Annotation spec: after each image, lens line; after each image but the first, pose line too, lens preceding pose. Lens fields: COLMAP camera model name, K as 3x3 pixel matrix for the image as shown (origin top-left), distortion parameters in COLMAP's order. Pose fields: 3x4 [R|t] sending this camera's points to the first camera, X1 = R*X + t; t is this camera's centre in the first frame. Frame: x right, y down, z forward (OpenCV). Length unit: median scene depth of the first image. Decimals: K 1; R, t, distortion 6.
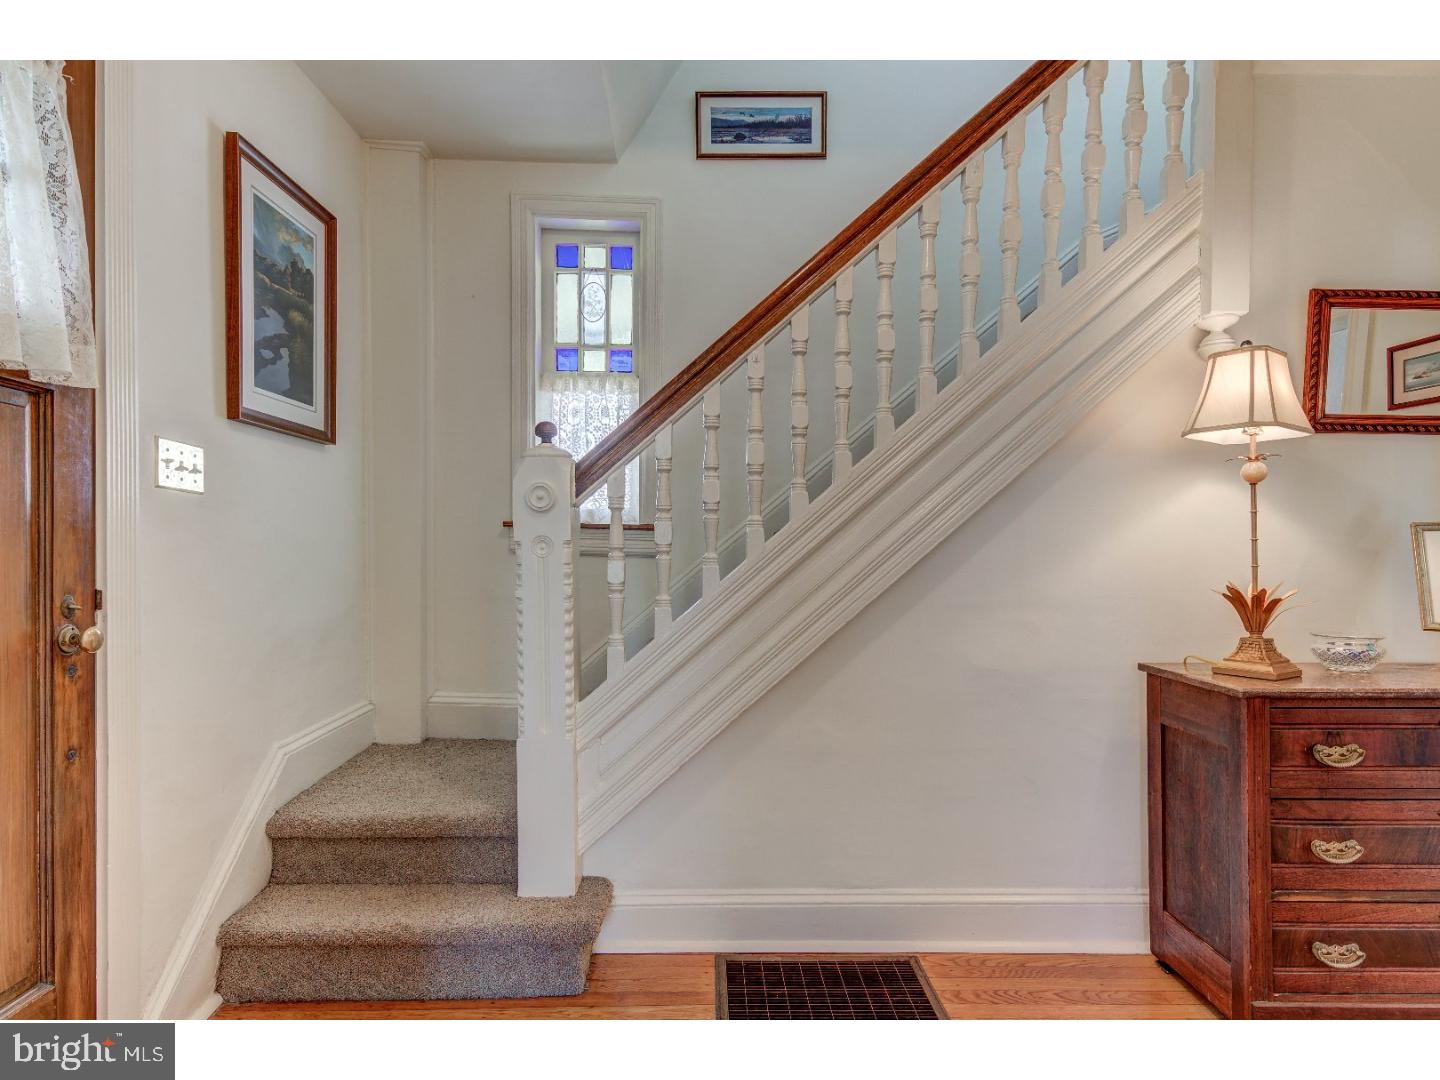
lens RADIAL K [[722.8, 0, 718.4], [0, 722.8, 546.3], [0, 0, 1]] dist [0.024575, -0.010202]
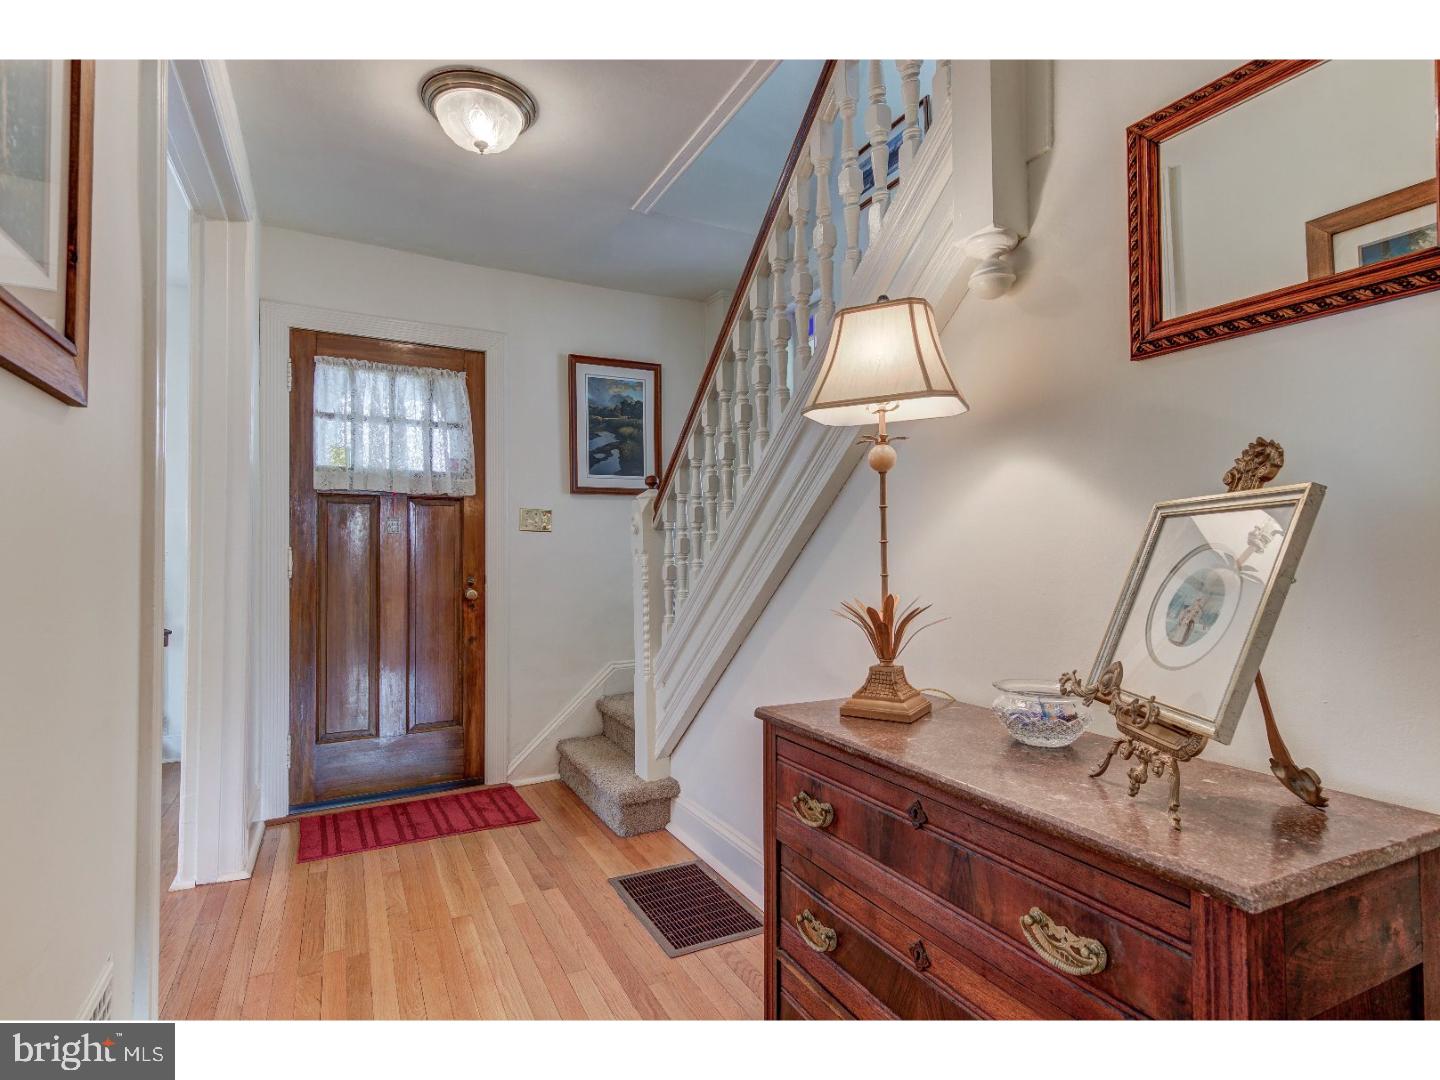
lens RADIAL K [[766.7, 0, 771.1], [0, 766.7, 535.1], [0, 0, 1]] dist [-0.004383, -0.001244]
pose [[0.454489, -0.030121, -0.890243, 1.384604], [0.009094, 0.999533, -0.029176, 0.005000], [0.890706, 0.005164, 0.454551, 0.499812]]
